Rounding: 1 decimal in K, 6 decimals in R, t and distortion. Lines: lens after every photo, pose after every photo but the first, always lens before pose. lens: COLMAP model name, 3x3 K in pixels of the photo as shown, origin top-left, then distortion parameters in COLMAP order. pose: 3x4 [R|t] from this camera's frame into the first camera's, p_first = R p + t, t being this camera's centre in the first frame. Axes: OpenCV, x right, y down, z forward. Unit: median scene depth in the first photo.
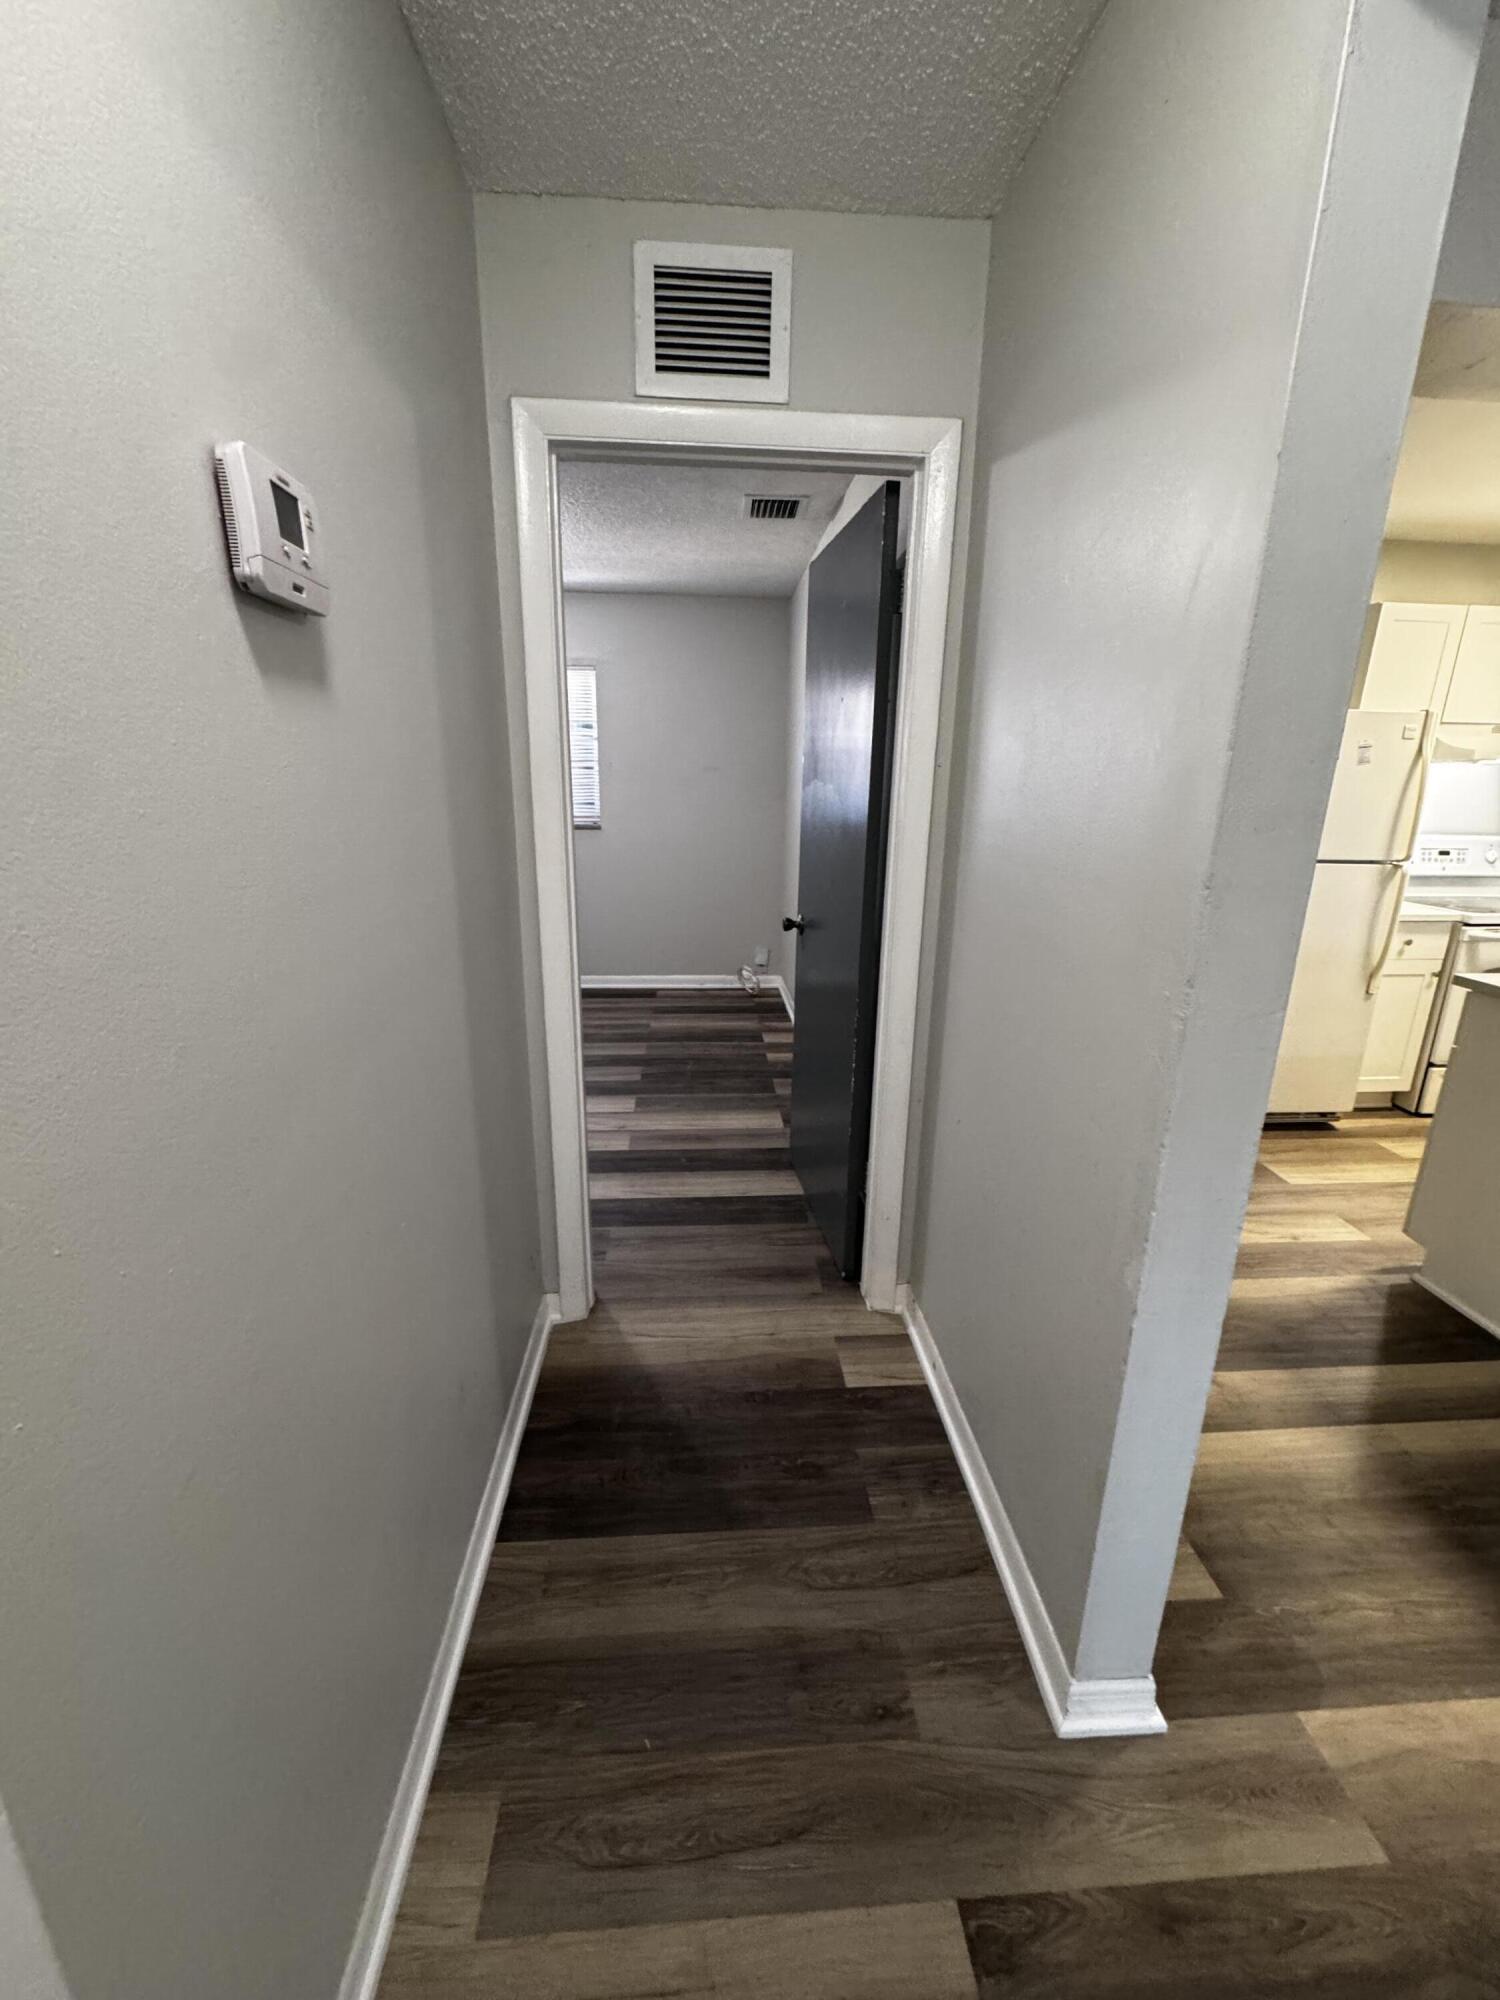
lens RADIAL K [[797.6, 0, 755.8], [0, 797.6, 997.6], [0, 0, 1]] dist [-0.003424, 0.000600]
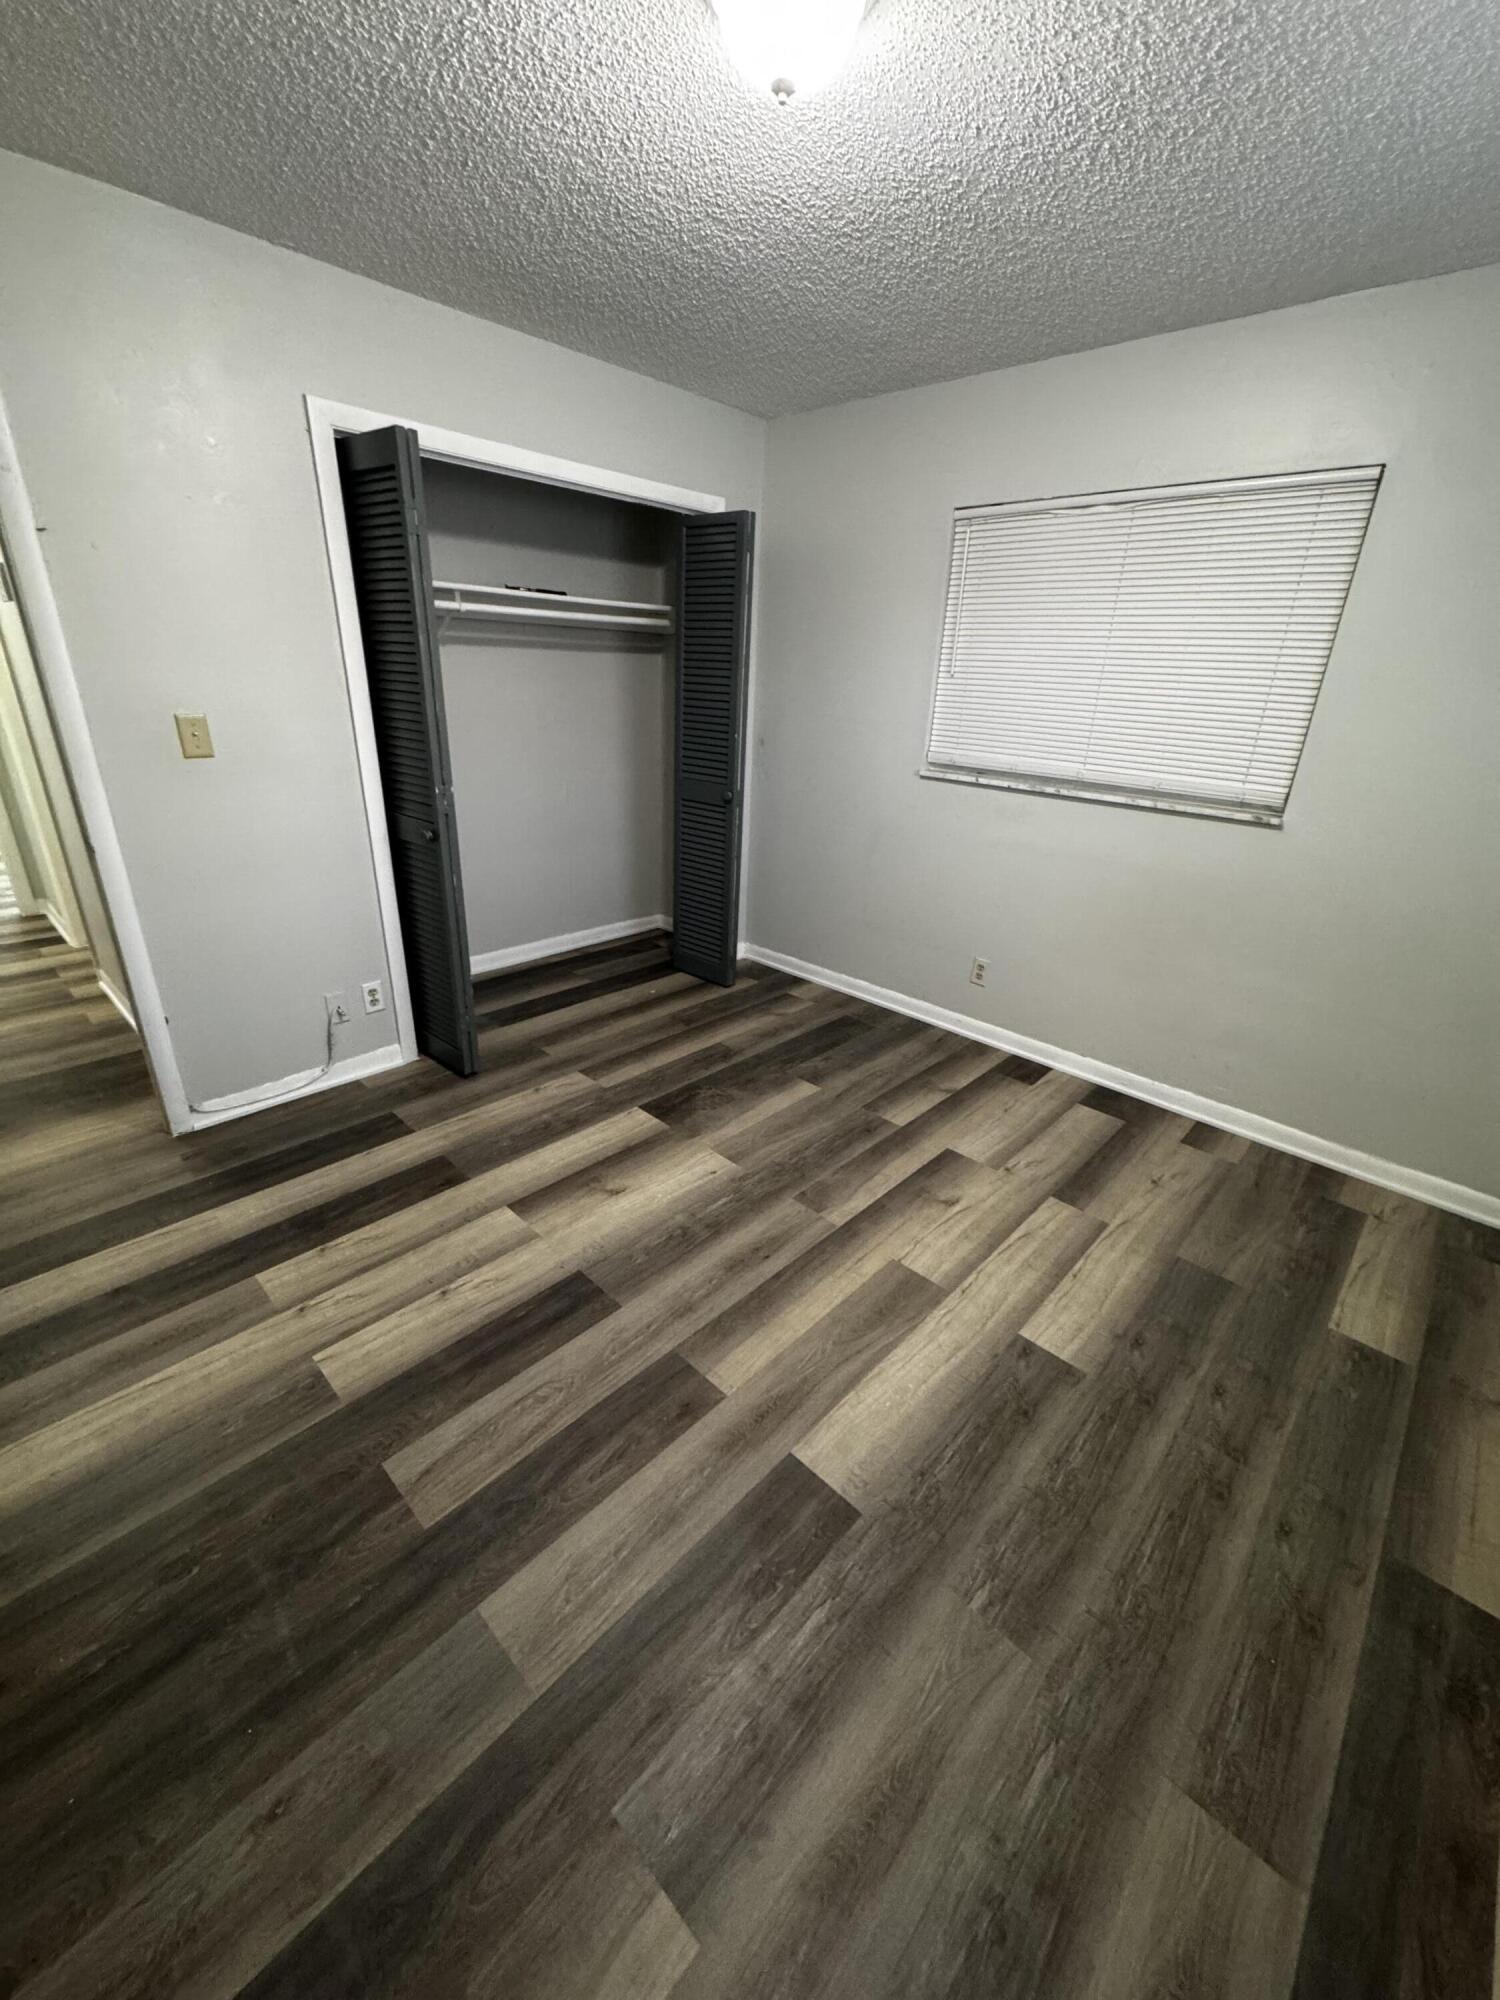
lens RADIAL K [[797.6, 0, 752.8], [0, 797.6, 997.6], [0, 0, 1]] dist [-0.003424, 0.000600]
pose [[-0.736303, 0.218460, -0.640416, -0.088563], [-0.232200, 0.807402, 0.542389, -0.410530], [0.635563, 0.548067, -0.543766, 1.400398]]
